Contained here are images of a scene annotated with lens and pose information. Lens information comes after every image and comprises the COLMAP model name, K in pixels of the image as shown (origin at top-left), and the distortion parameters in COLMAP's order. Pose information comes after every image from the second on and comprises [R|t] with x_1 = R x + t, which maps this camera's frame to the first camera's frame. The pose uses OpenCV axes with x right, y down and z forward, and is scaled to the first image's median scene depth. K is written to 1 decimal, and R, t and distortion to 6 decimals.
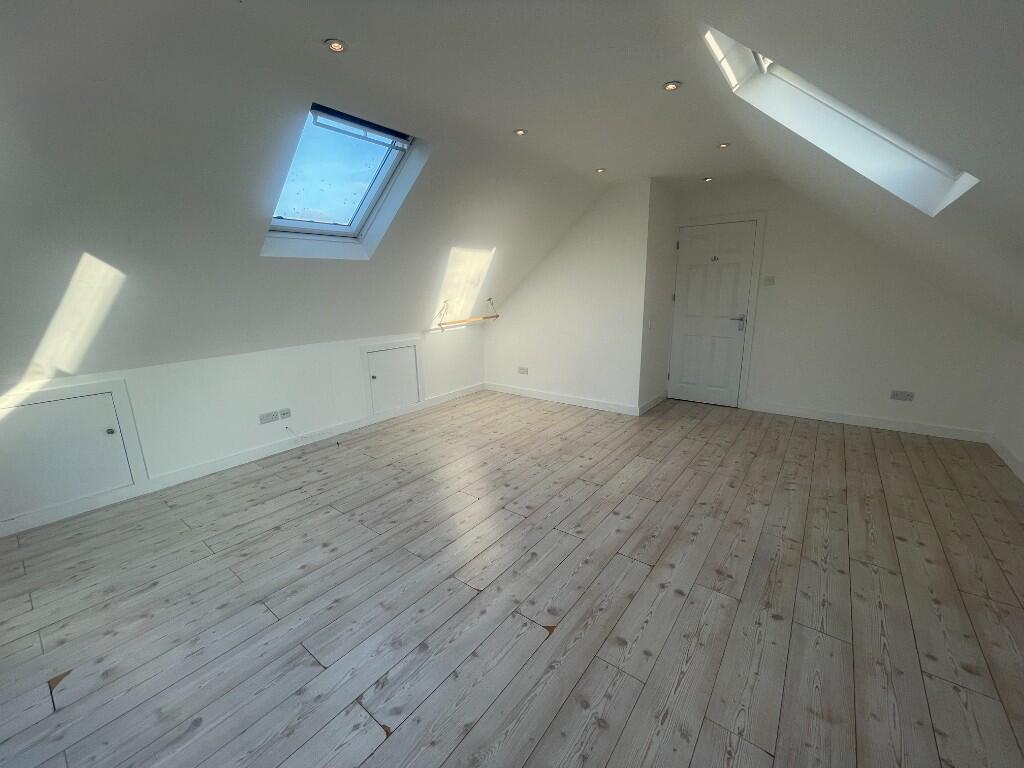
lens RADIAL K [[412.2, 0, 508.5], [0, 412.2, 383.9], [0, 0, 1]] dist [-0.001376, 0.000451]
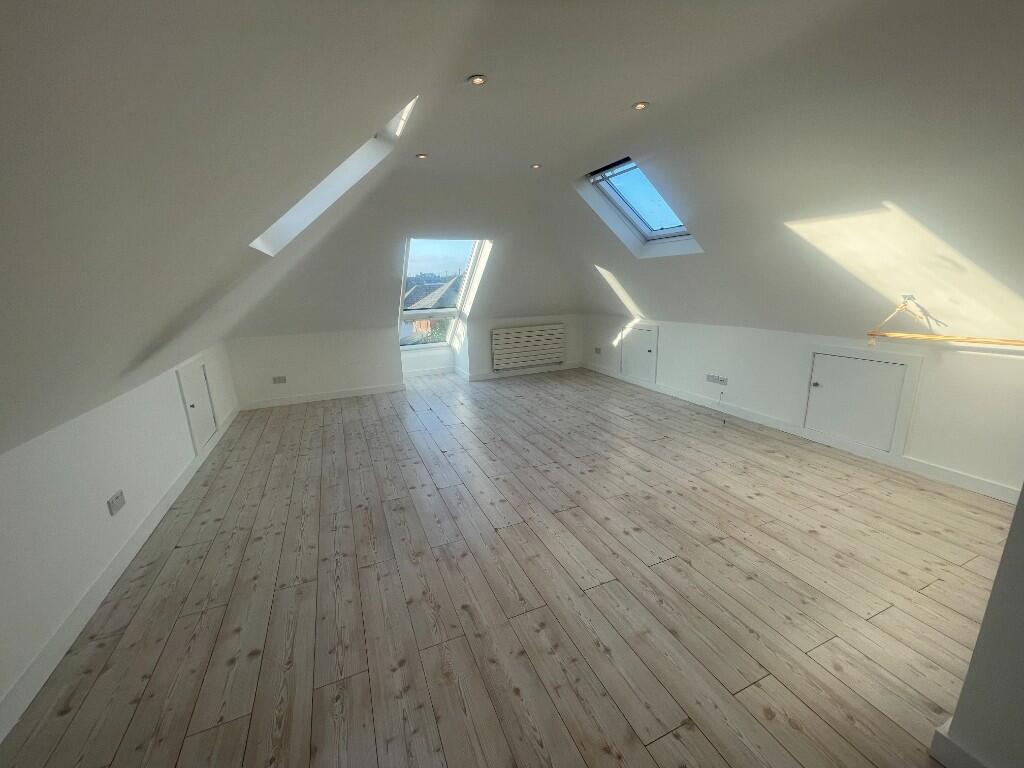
lens RADIAL K [[412.2, 0, 509.4], [0, 412.2, 383.6], [0, 0, 1]] dist [-0.001376, 0.000451]
pose [[-0.483380, 0.247512, -0.839691, 0.918388], [-0.157023, 0.919126, 0.361319, -0.307534], [0.861213, 0.306506, -0.405422, 1.152890]]
